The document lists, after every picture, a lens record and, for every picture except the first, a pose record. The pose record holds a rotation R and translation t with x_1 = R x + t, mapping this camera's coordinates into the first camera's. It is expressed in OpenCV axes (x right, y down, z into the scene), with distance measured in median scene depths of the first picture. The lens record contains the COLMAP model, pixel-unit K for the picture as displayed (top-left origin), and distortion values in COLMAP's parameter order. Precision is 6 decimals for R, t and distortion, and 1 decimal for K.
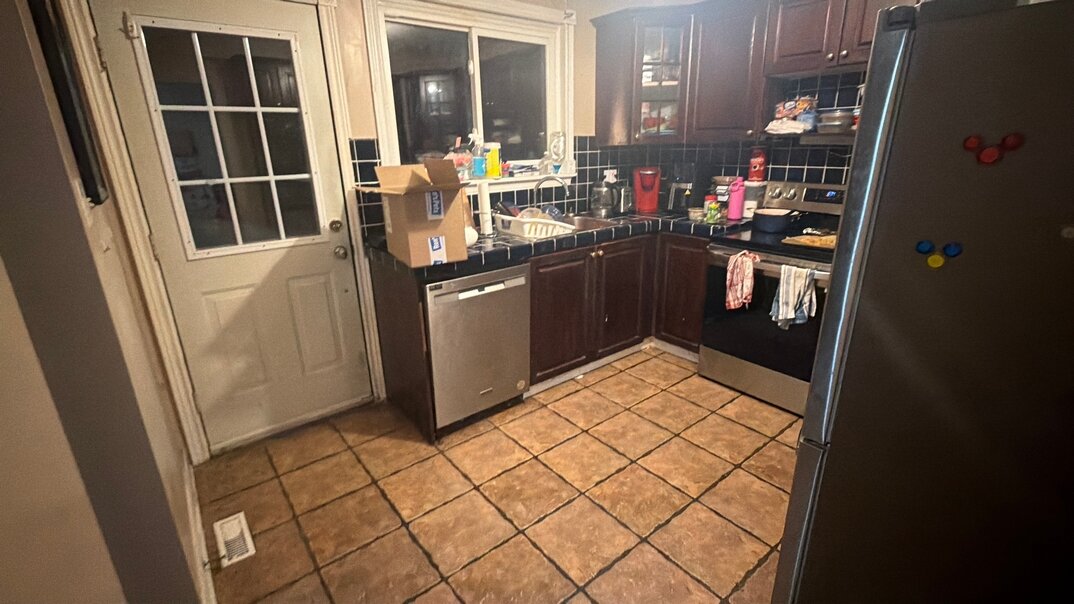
lens RADIAL K [[474.9, 0, 537.0], [0, 474.9, 302.0], [0, 0, 1]] dist [0.000297, 0.000120]
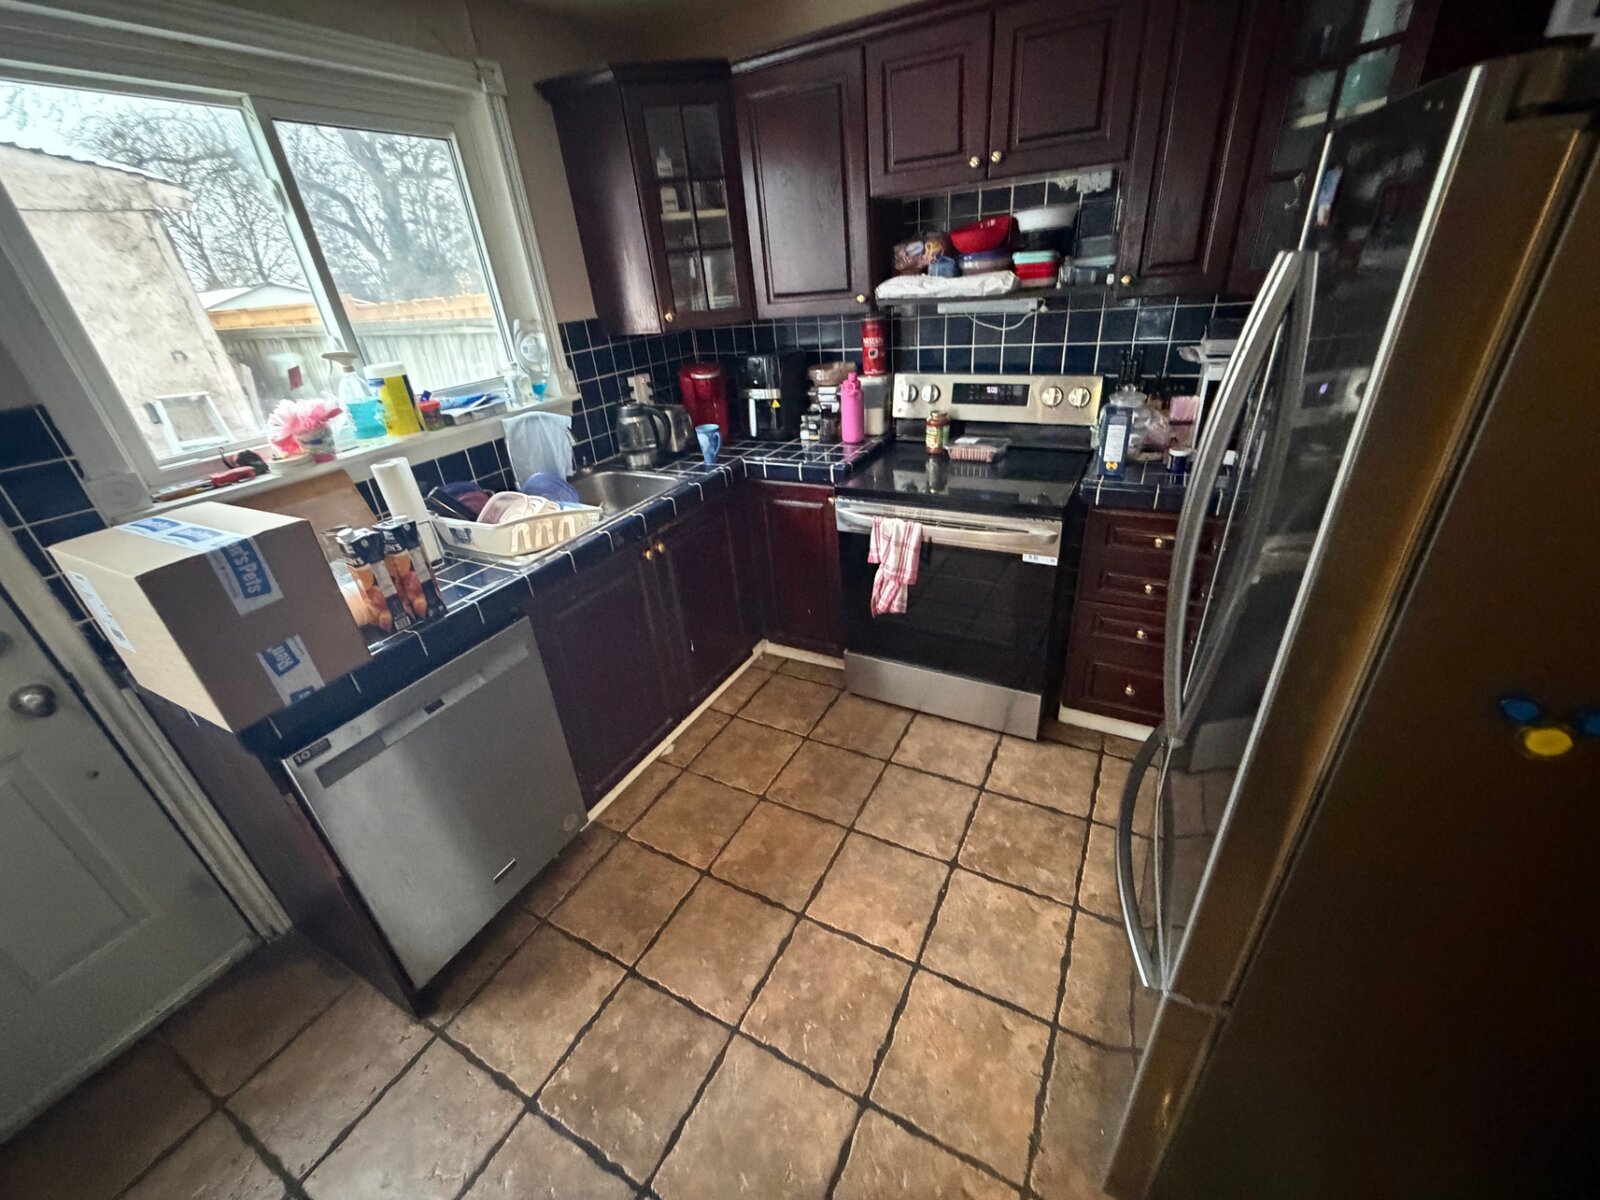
lens RADIAL K [[638.1, 0, 792.8], [0, 638.1, 596.9], [0, 0, 1]] dist [0.004899, -0.000428]
pose [[0.921047, -0.229327, 0.314773, 0.028817], [0.183757, 0.968521, 0.167928, -0.146655], [-0.343375, -0.096828, 0.934194, 0.243971]]
